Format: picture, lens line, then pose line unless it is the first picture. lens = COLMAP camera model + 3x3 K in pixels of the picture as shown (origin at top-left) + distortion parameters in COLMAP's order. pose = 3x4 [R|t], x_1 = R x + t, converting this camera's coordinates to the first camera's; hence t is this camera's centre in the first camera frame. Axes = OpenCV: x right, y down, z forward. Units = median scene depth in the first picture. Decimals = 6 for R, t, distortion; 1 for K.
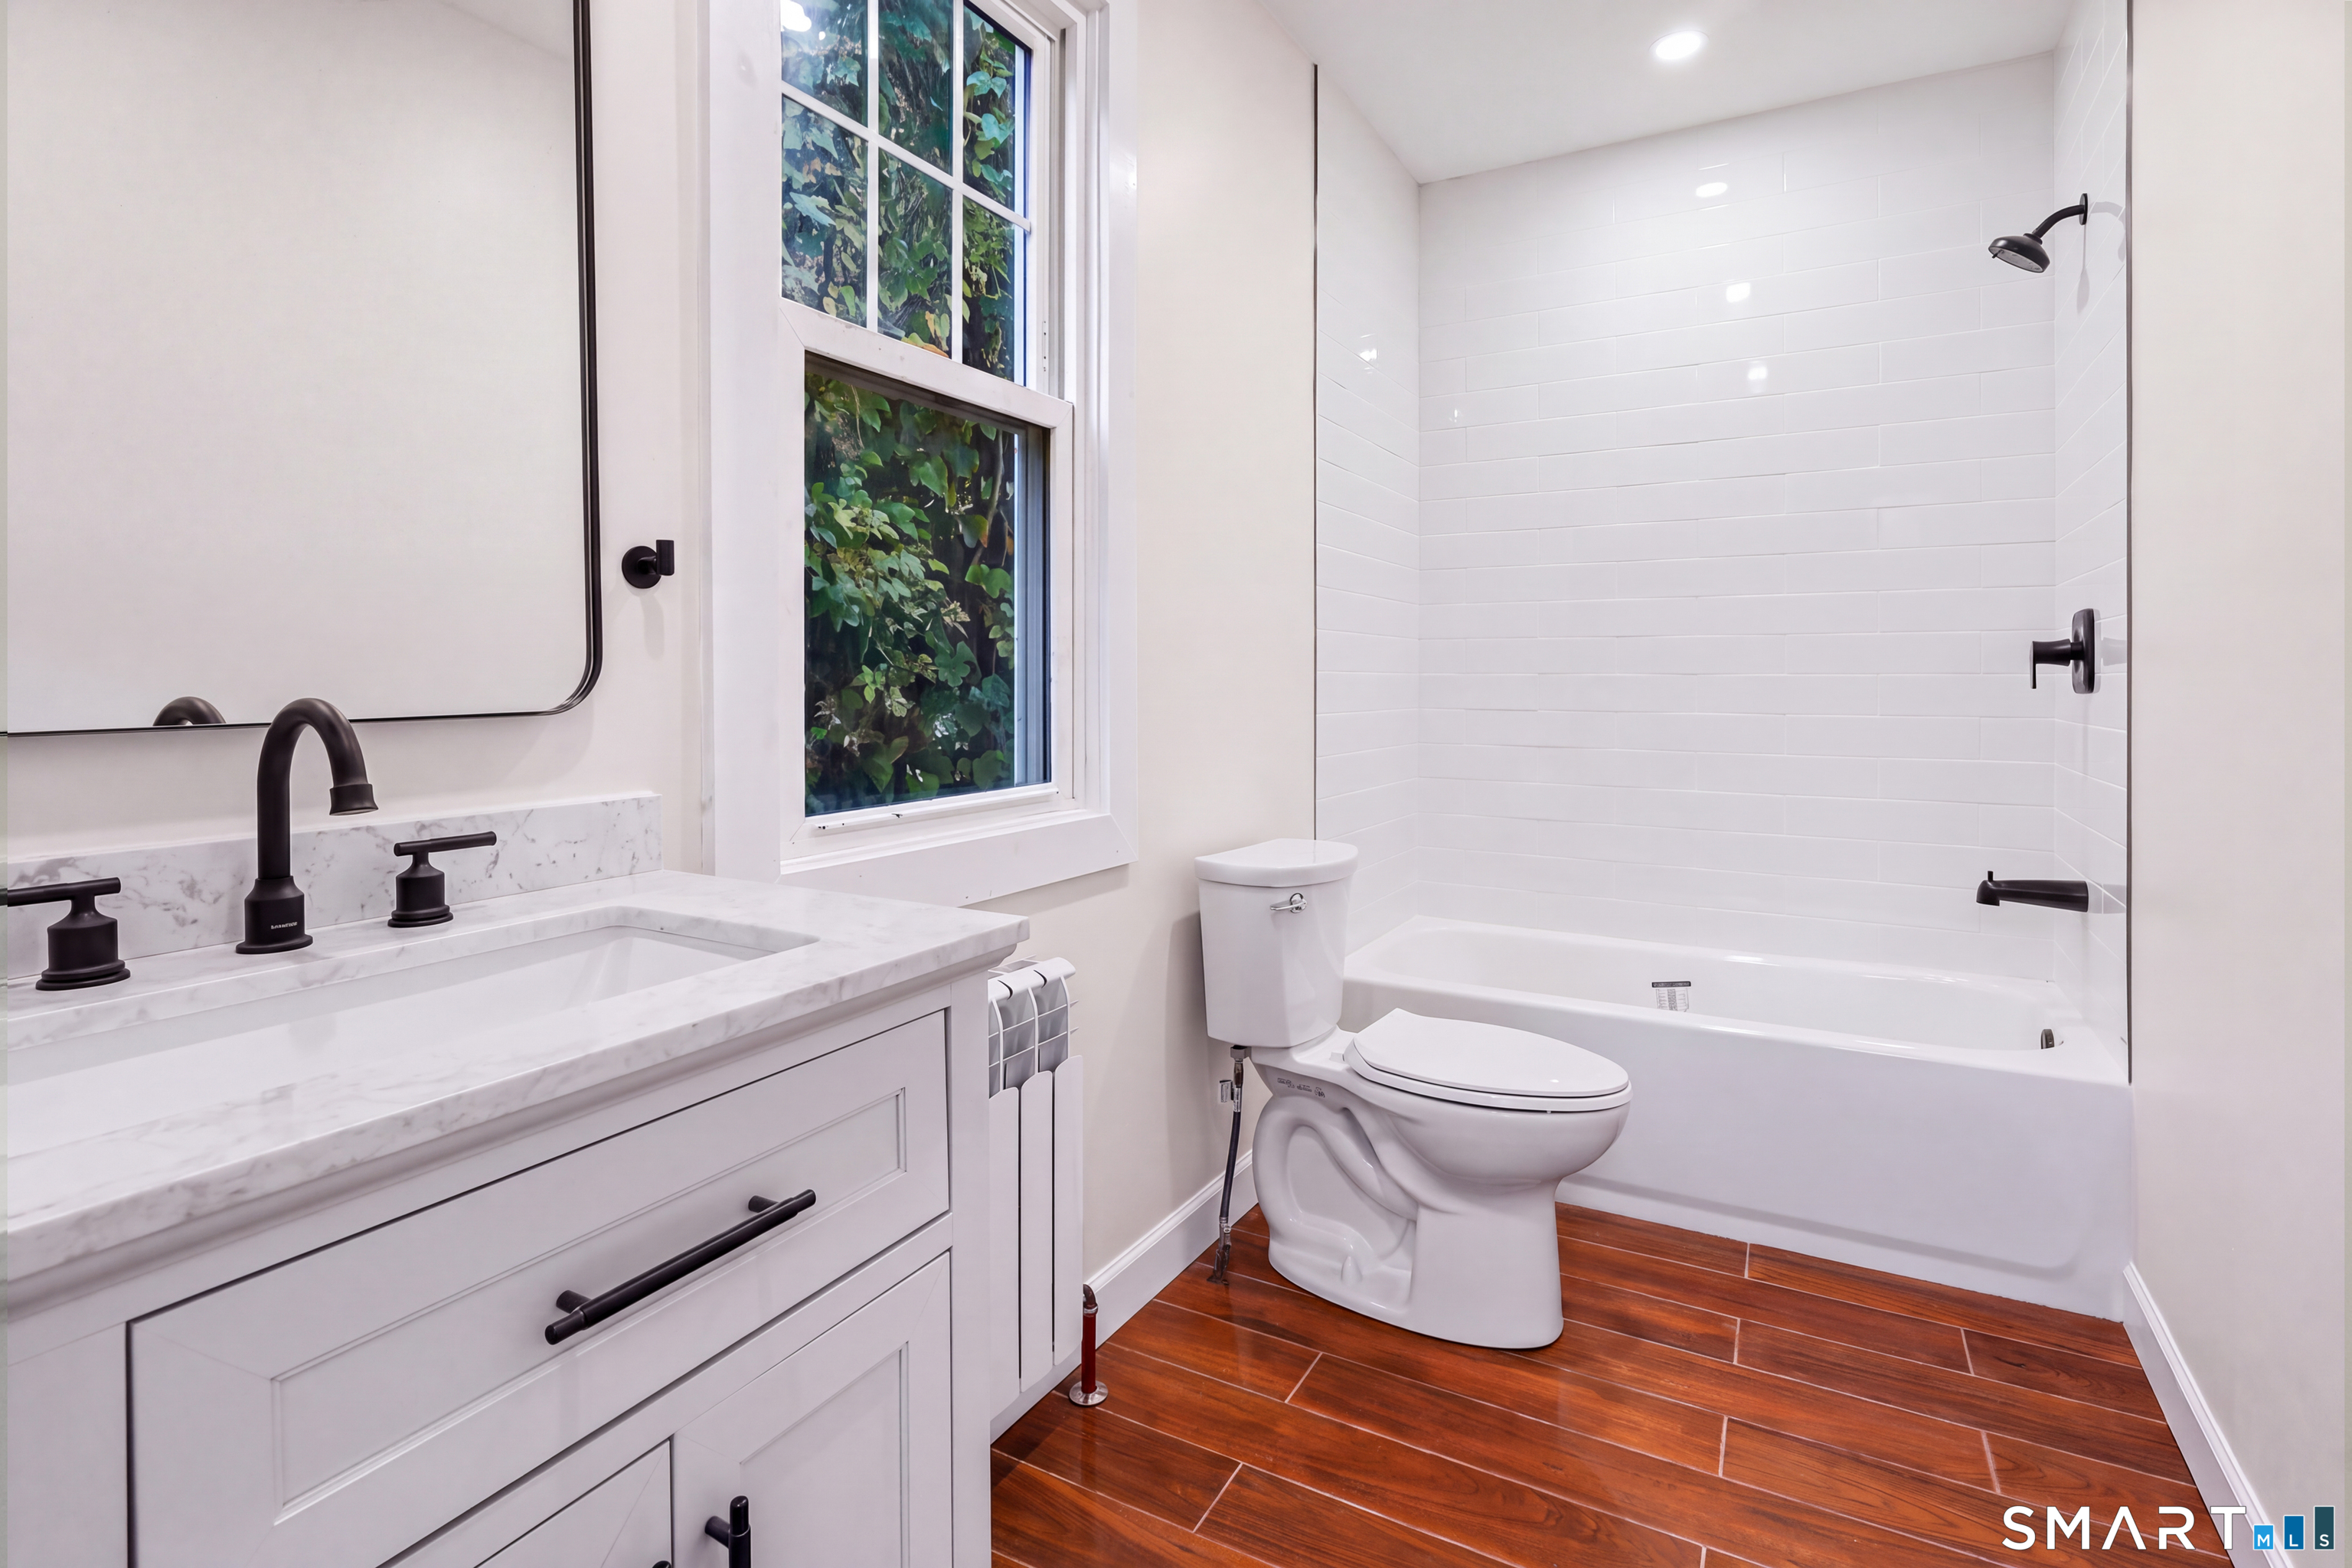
lens RADIAL K [[1137.6, 0, 1166.1], [0, 1137.6, 691.0], [0, 0, 1]] dist [0.001181, 0.000215]
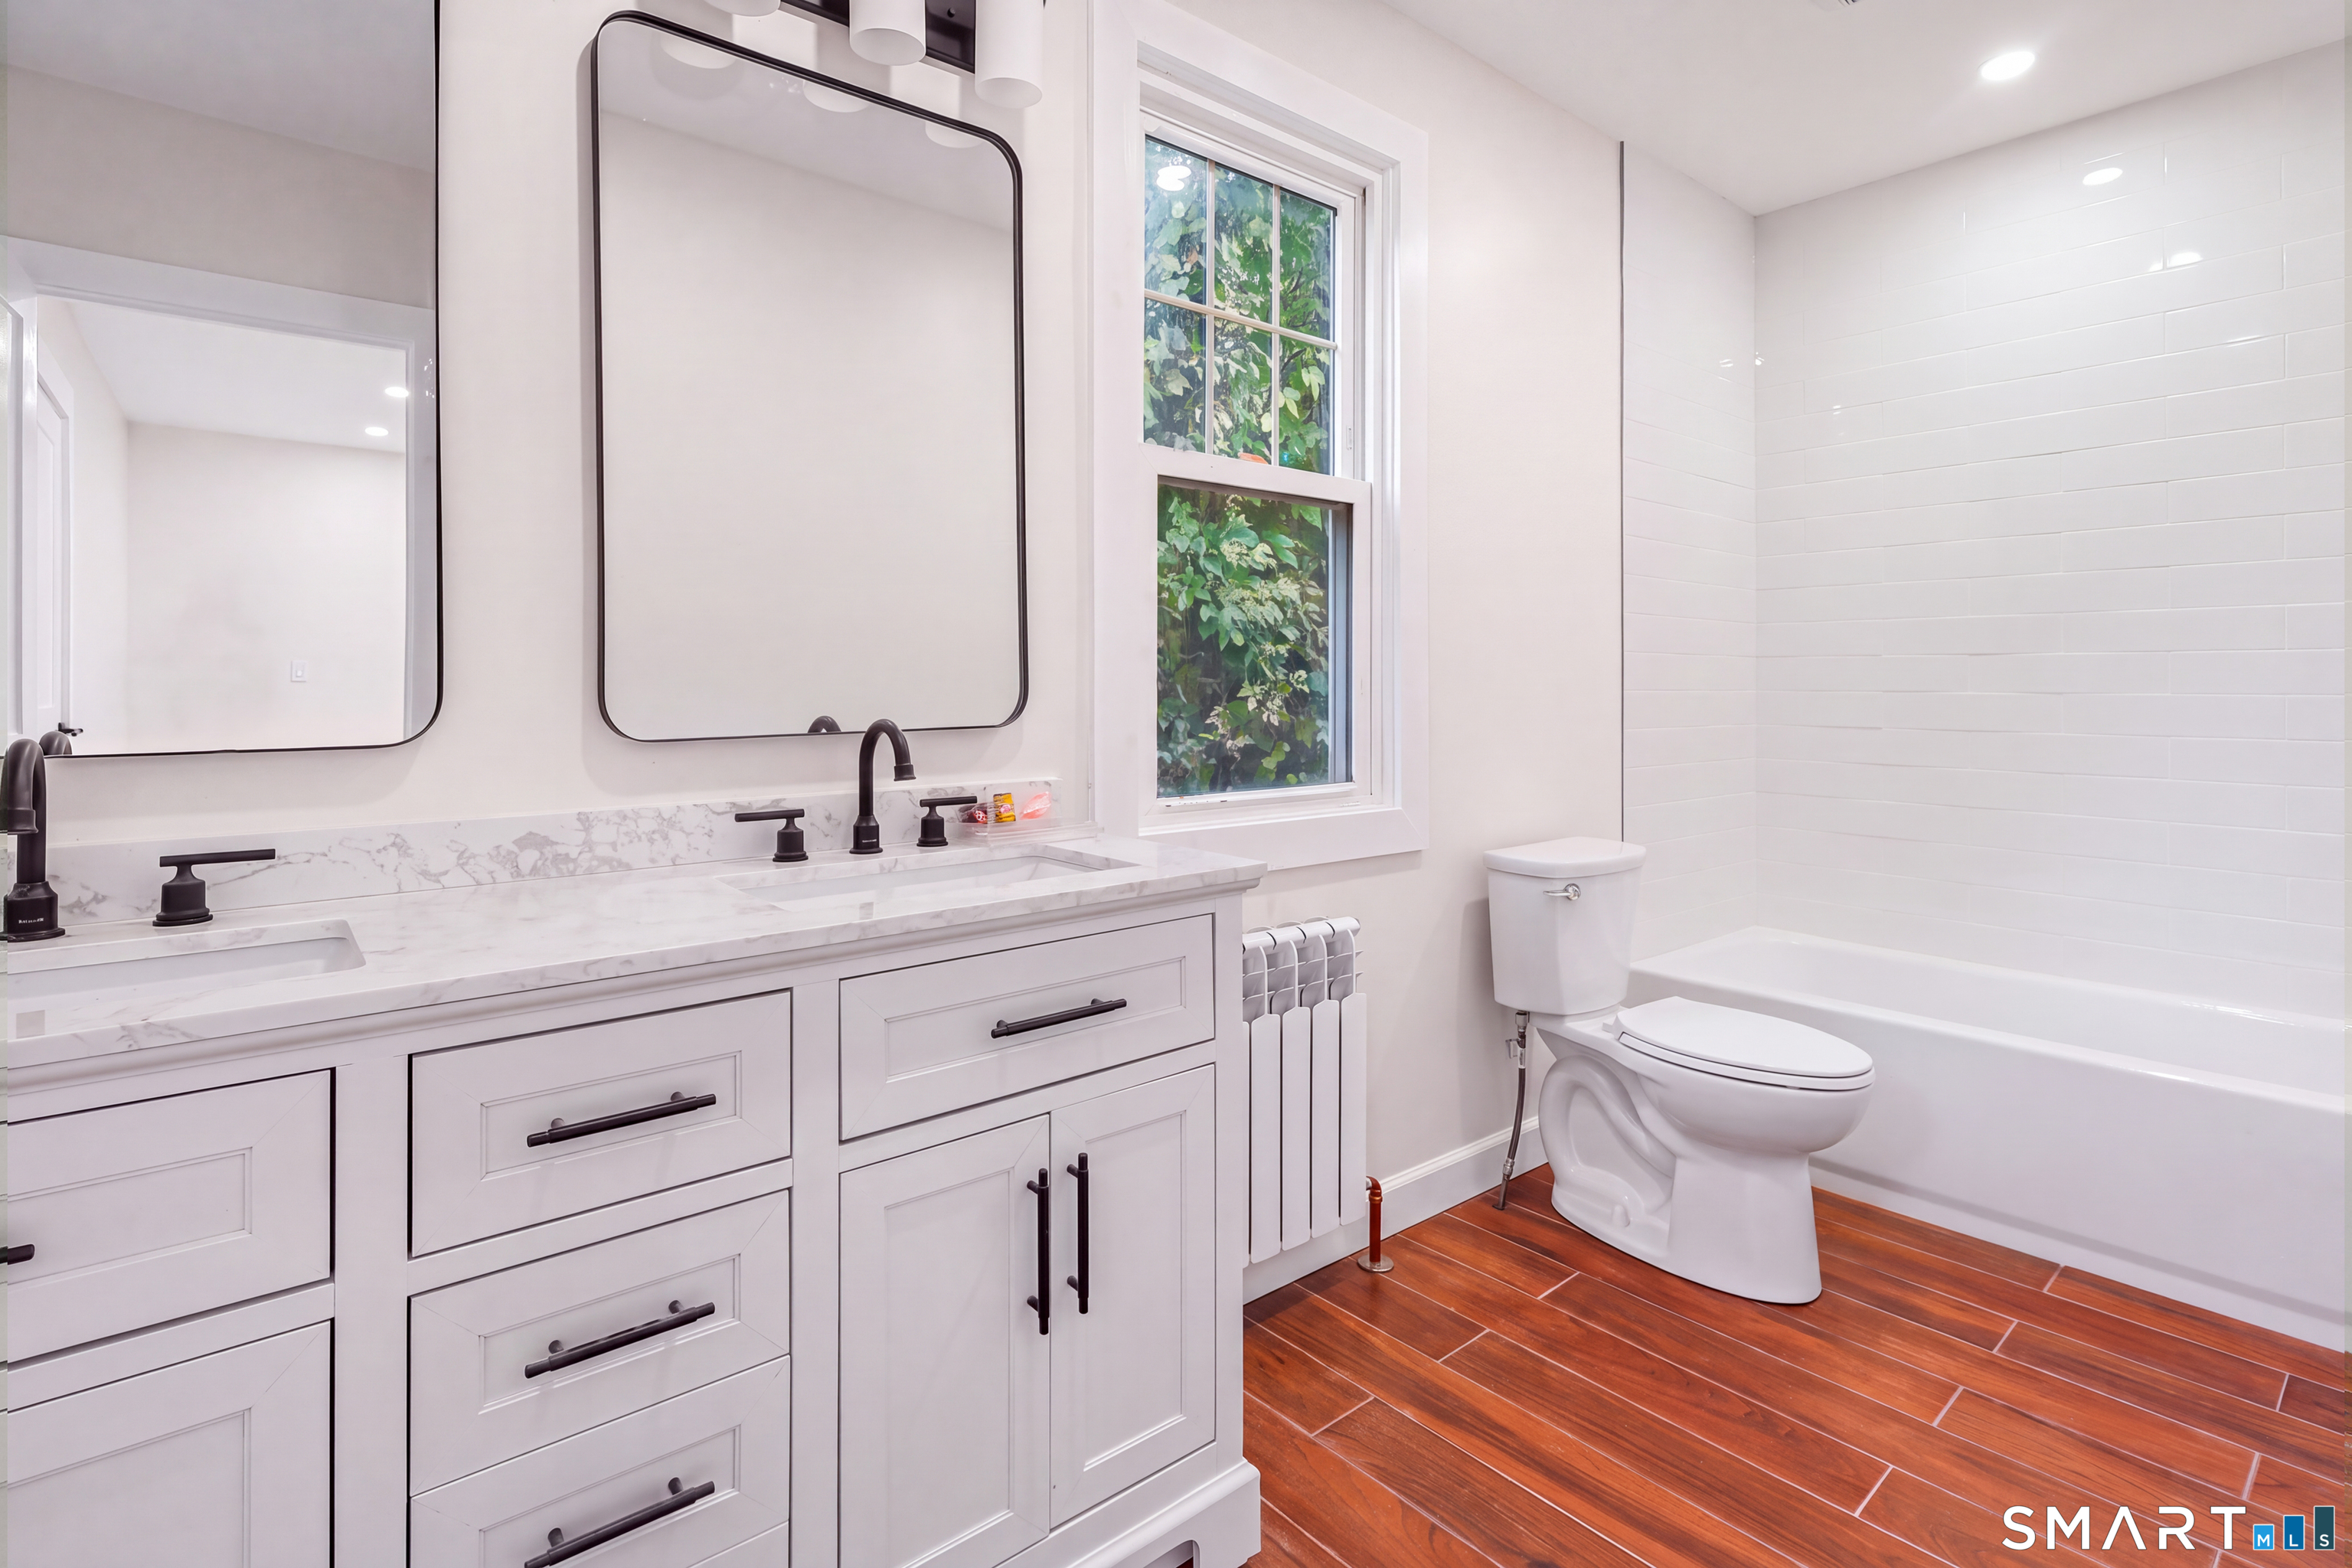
lens RADIAL K [[1132.6, 0, 1174.6], [0, 1132.6, 686.5], [0, 0, 1]] dist [0.000062, -0.000048]
pose [[0.938645, 0.001436, -0.344881, 0.144438], [-0.004631, 0.999954, -0.008441, -0.013971], [0.344853, 0.009520, 0.938608, -0.248776]]
